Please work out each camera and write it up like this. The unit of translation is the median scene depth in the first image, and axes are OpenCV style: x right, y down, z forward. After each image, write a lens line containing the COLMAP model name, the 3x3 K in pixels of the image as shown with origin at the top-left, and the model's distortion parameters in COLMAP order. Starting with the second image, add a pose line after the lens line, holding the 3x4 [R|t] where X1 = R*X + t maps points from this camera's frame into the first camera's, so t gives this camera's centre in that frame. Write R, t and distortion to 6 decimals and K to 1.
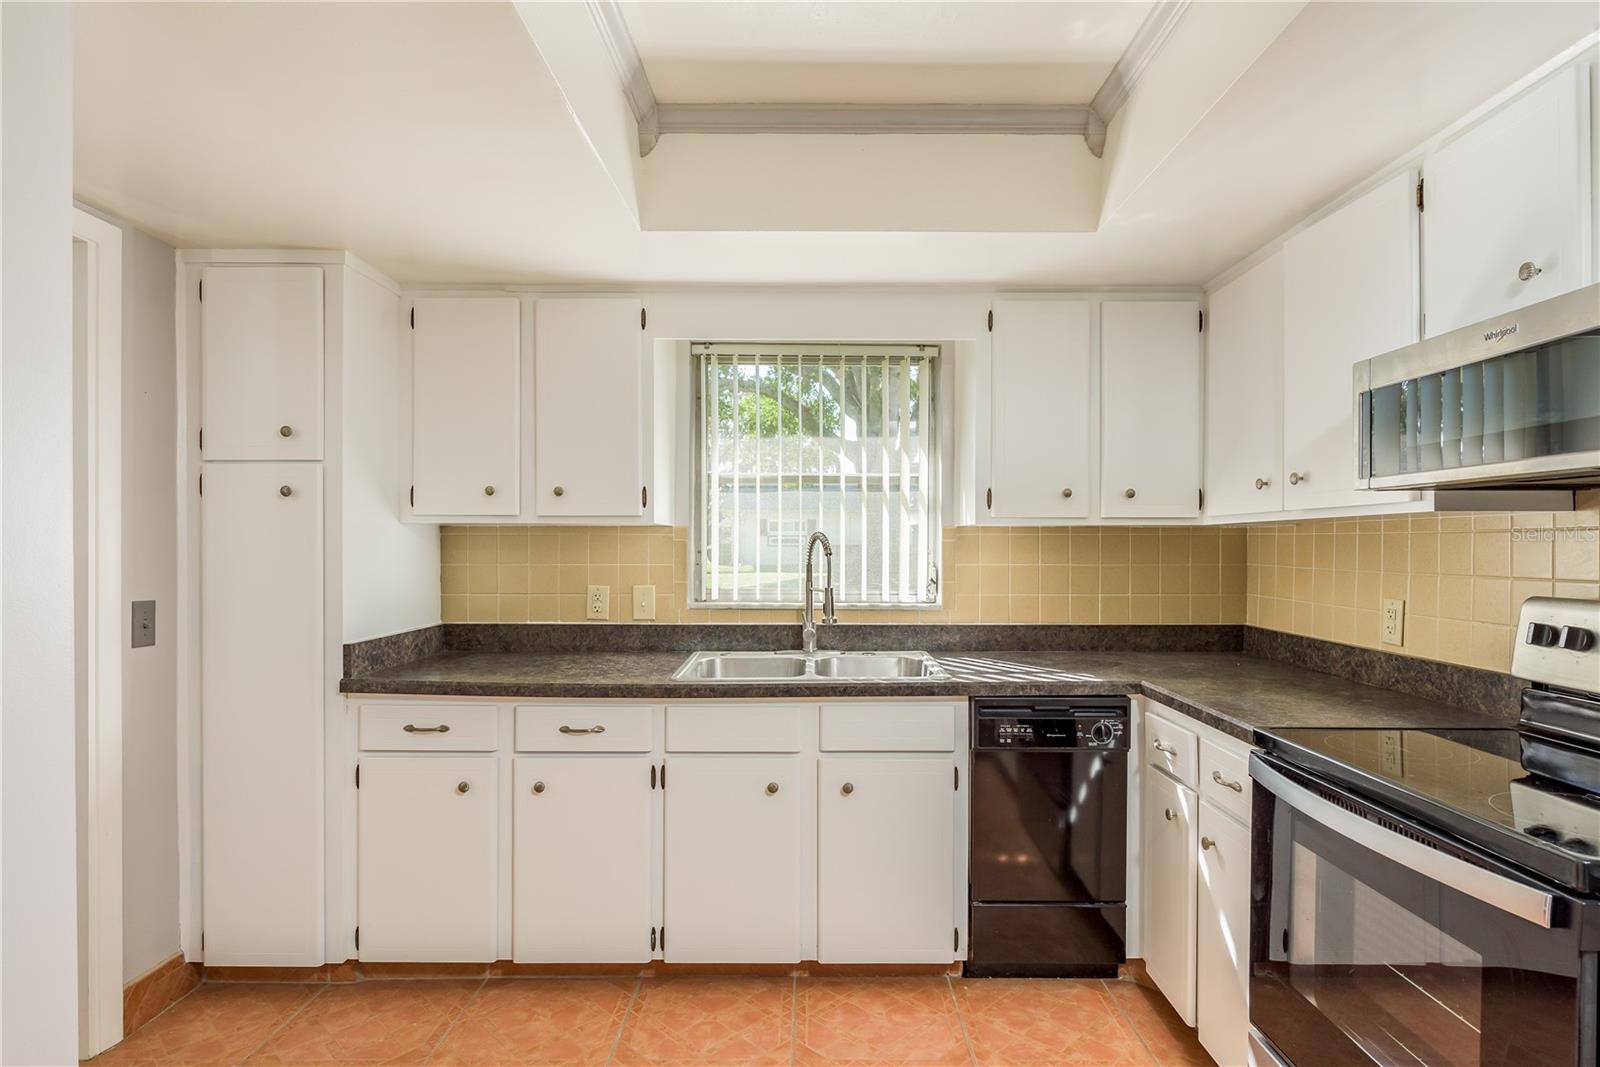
lens RADIAL K [[854.1, 0, 804.5], [0, 854.1, 546.8], [0, 0, 1]] dist [0.002710, -0.004531]
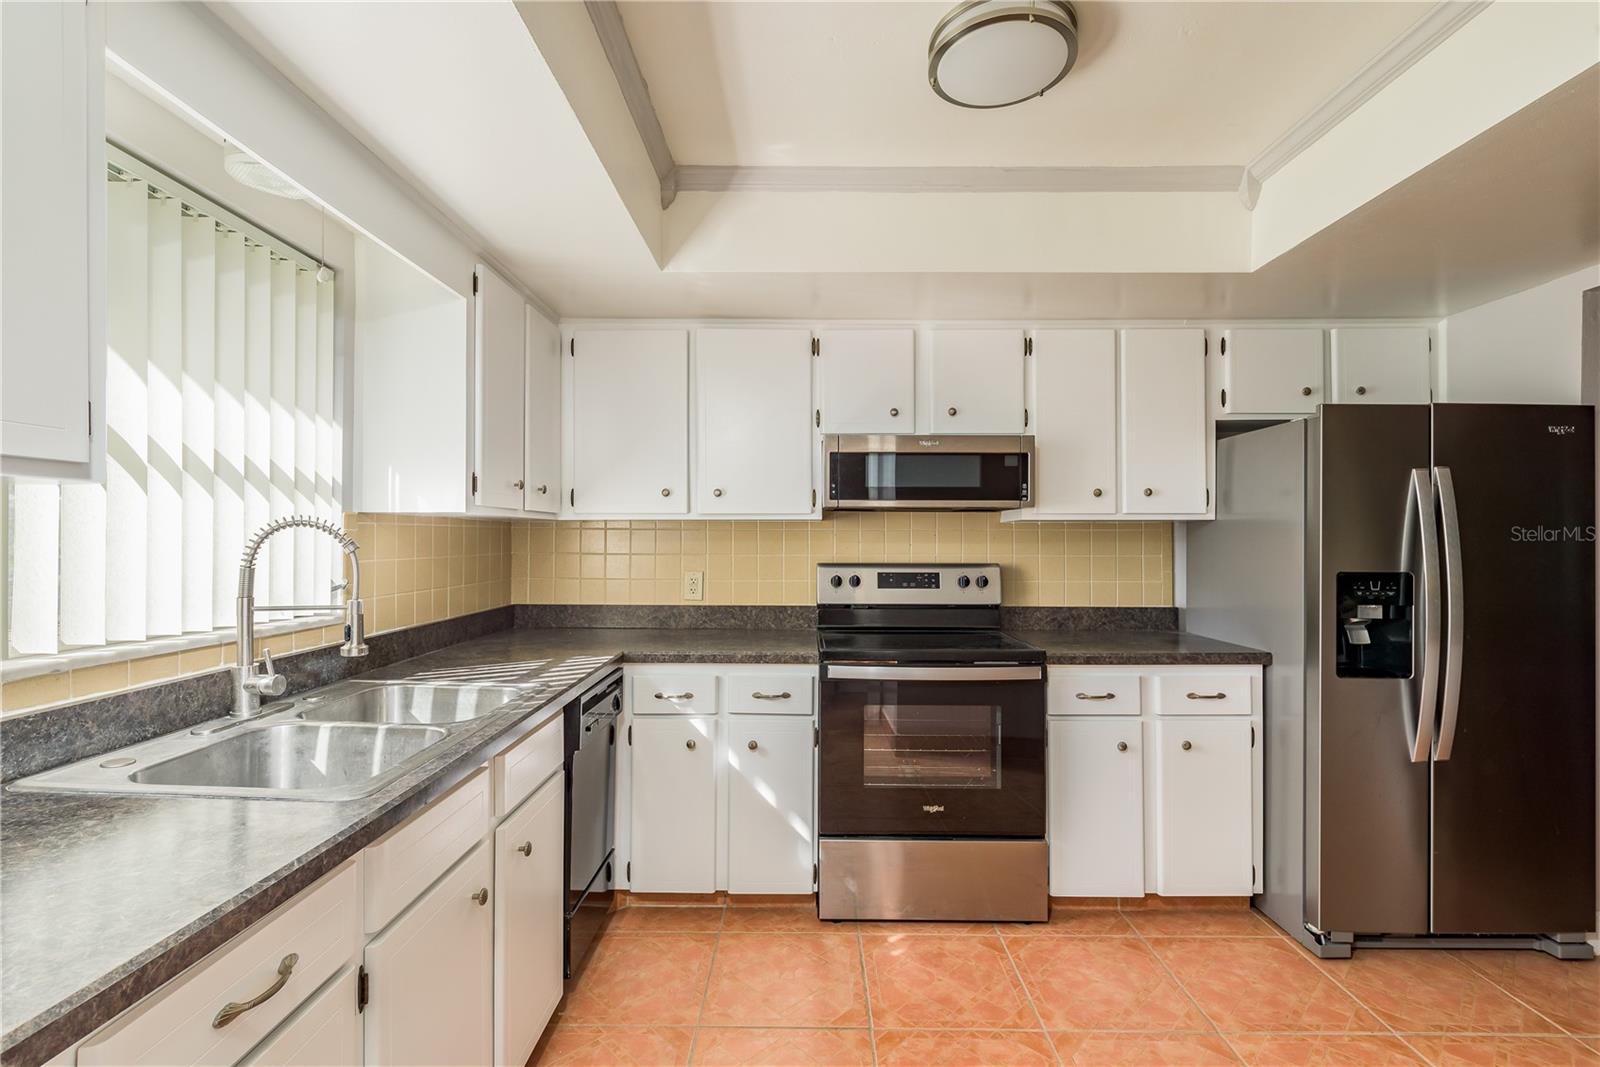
lens RADIAL K [[731.5, 0, 800.8], [0, 731.5, 536.4], [0, 0, 1]] dist [0.004947, -0.000162]
pose [[-0.005731, 0.001615, 0.999982, -0.607005], [-0.000271, 0.999999, -0.001616, -0.001110], [-0.999984, -0.000280, -0.005731, 0.740784]]
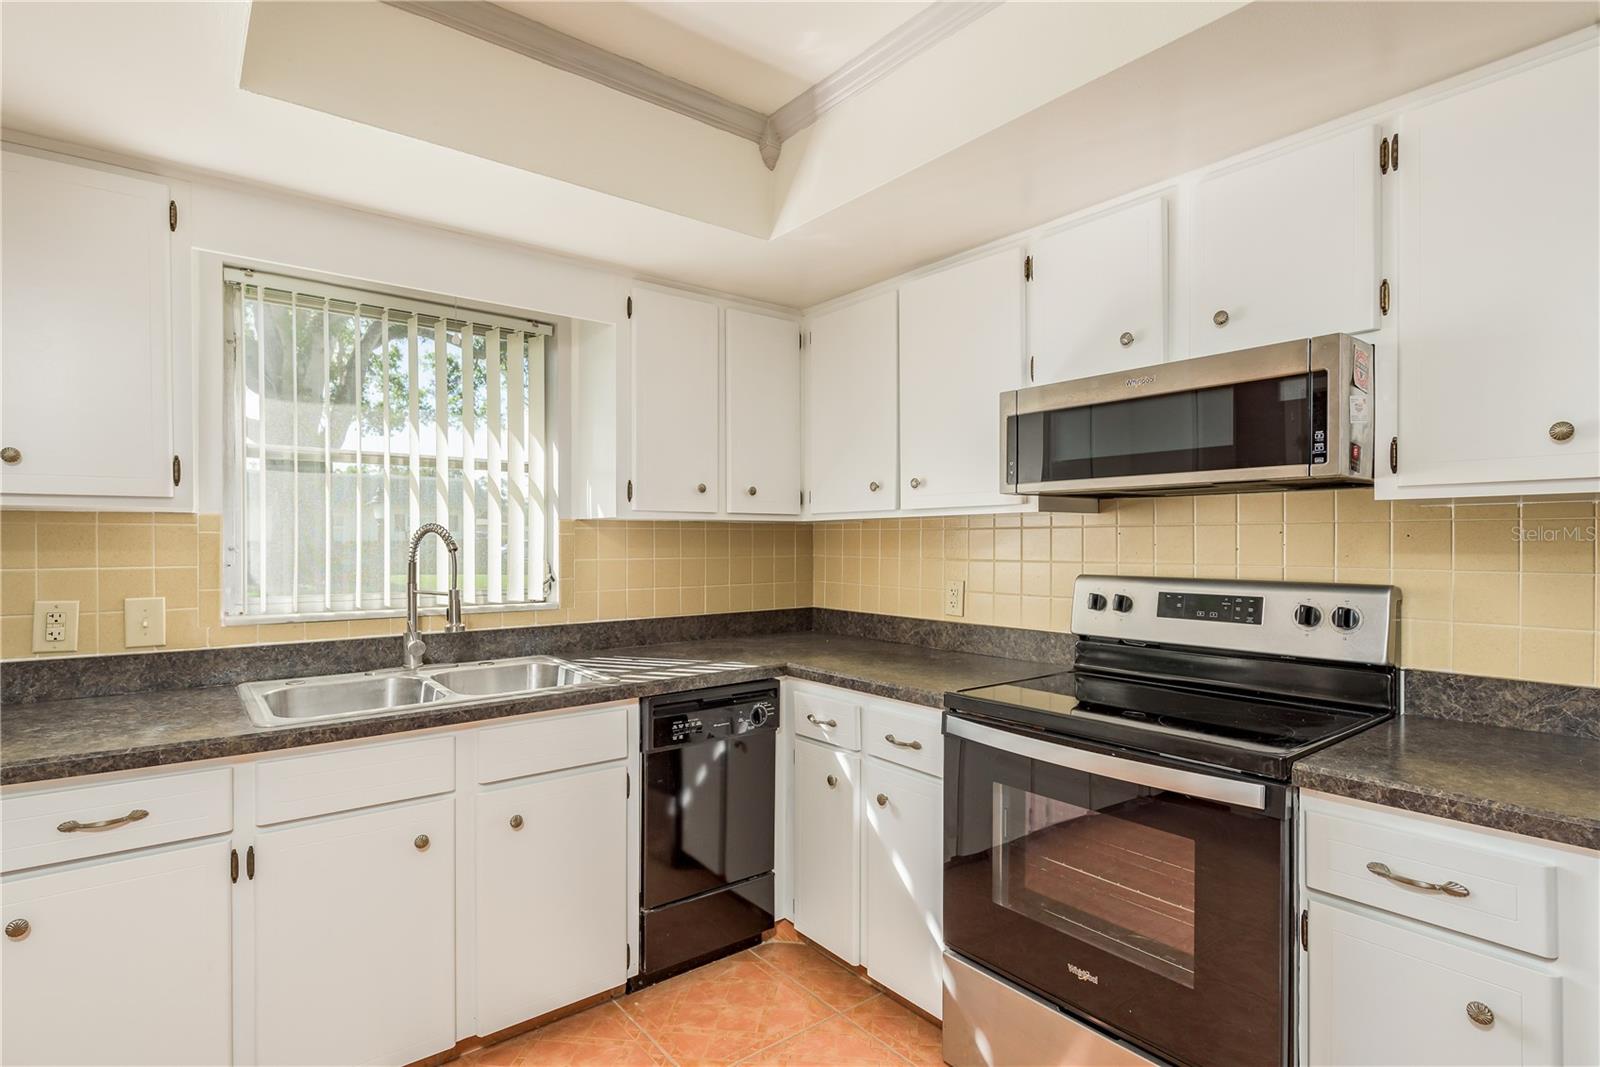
lens RADIAL K [[809.7, 0, 799.5], [0, 809.7, 544.9], [0, 0, 1]] dist [0.009487, -0.005907]
pose [[0.780728, -0.006046, 0.624842, -0.230444], [0.004176, 0.999981, 0.004458, 0.001577], [-0.624857, -0.000871, 0.780739, 0.180387]]
